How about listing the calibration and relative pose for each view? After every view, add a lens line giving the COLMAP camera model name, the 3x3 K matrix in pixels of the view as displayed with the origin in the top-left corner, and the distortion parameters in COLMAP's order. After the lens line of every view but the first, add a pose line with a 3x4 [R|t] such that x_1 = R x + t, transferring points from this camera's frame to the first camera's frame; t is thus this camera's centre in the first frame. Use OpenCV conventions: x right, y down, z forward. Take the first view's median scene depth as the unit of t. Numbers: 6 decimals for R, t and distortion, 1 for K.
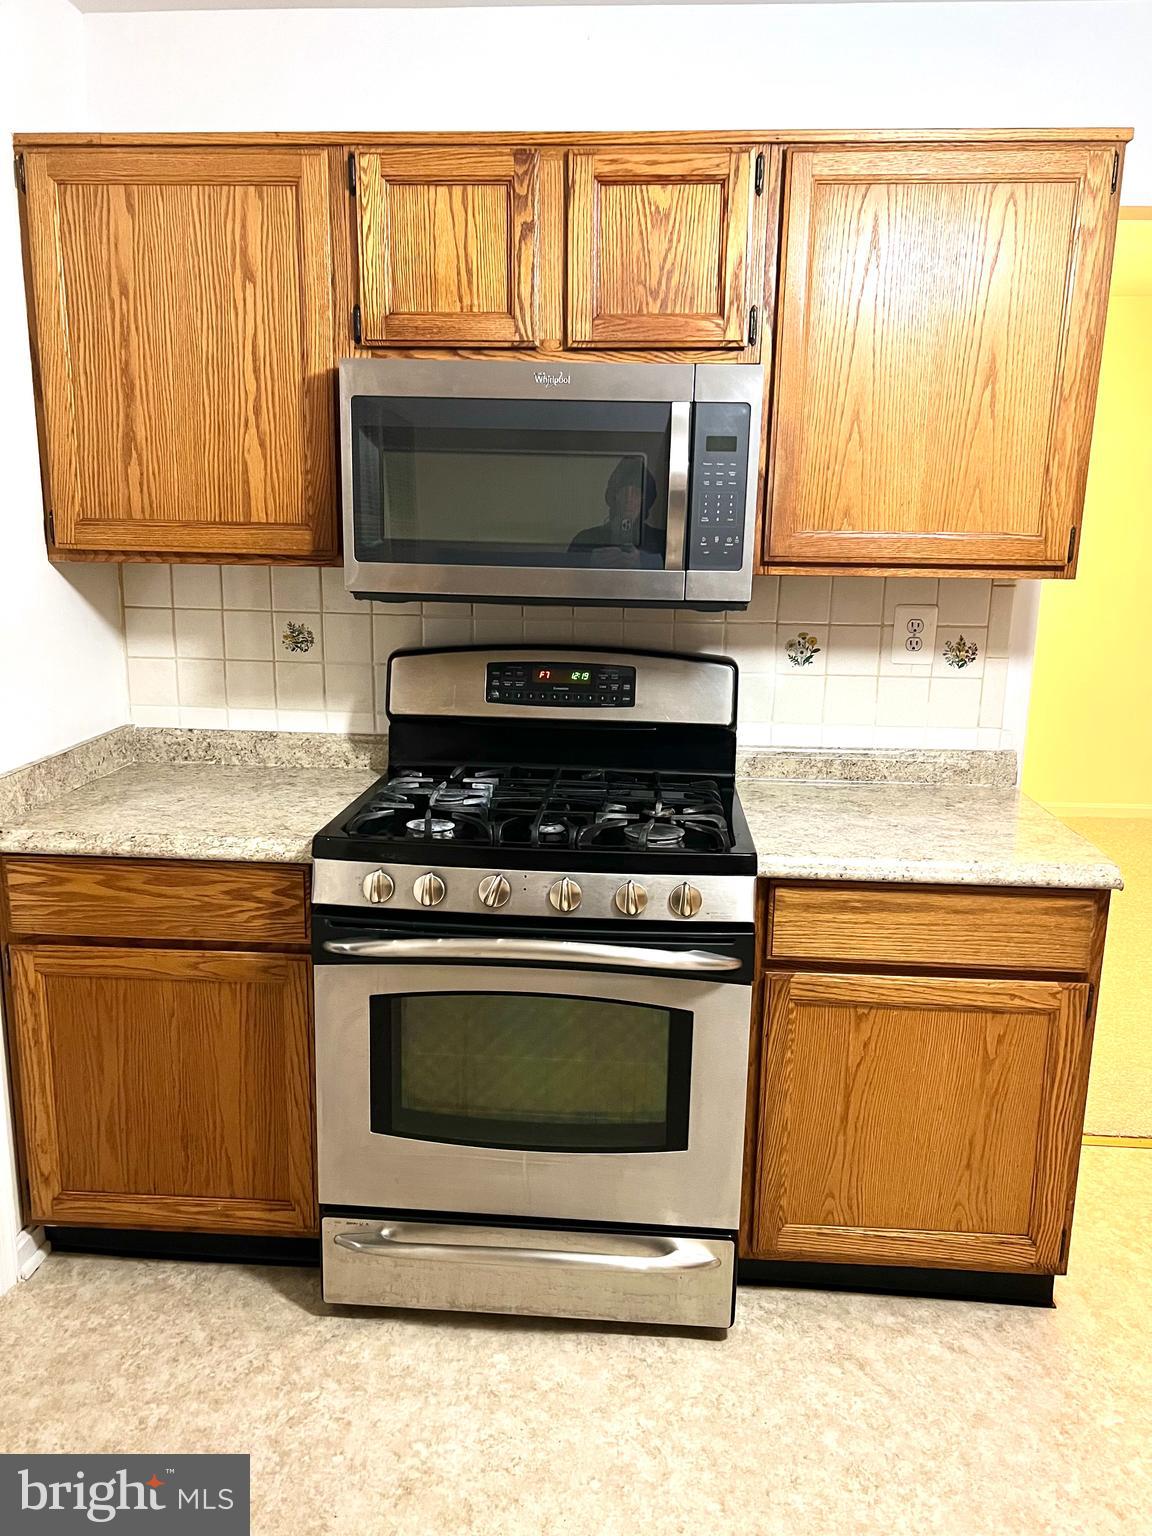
lens RADIAL K [[1156.3, 0, 576.0], [0, 1156.3, 768.0], [0, 0, 1]] dist [0.022762, -0.002407]
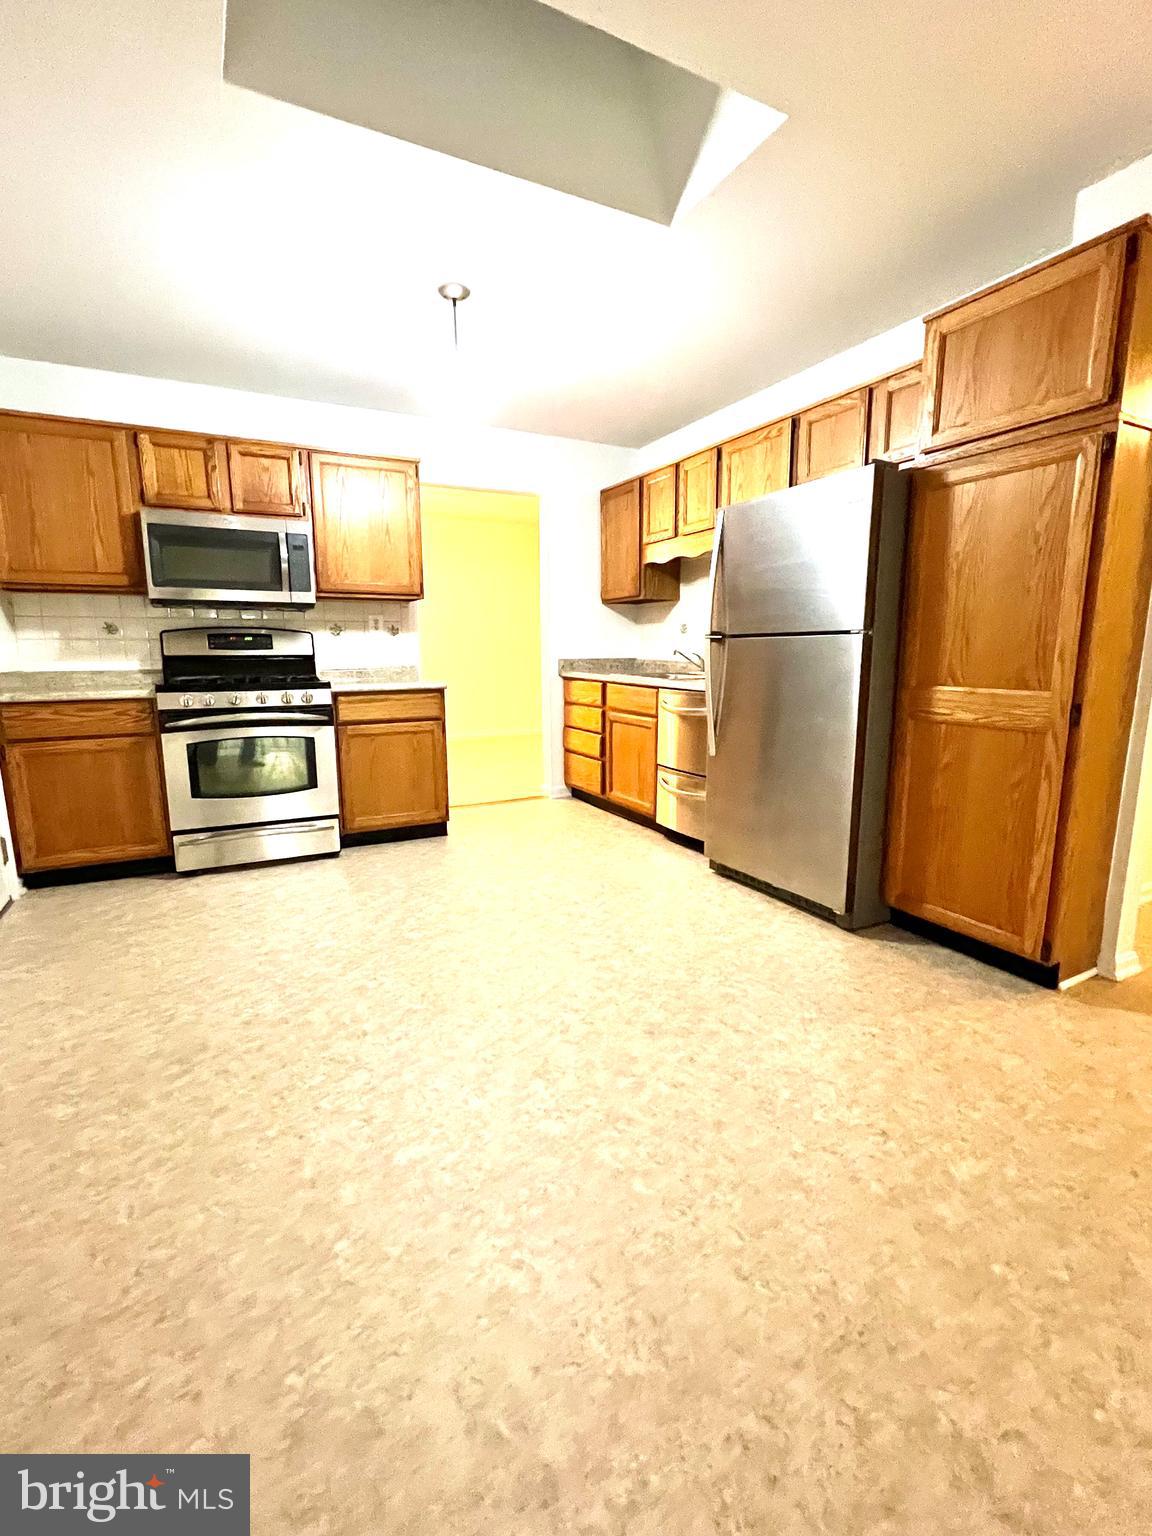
lens RADIAL K [[683.5, 0, 576.0], [0, 683.5, 768.0], [0, 0, 1]] dist [0.004211, 0.000150]
pose [[0.855548, -0.111788, 0.505511, -0.204899], [0.129574, 0.991570, -0.000023, 0.352443], [-0.501247, 0.065521, 0.862820, -0.782530]]
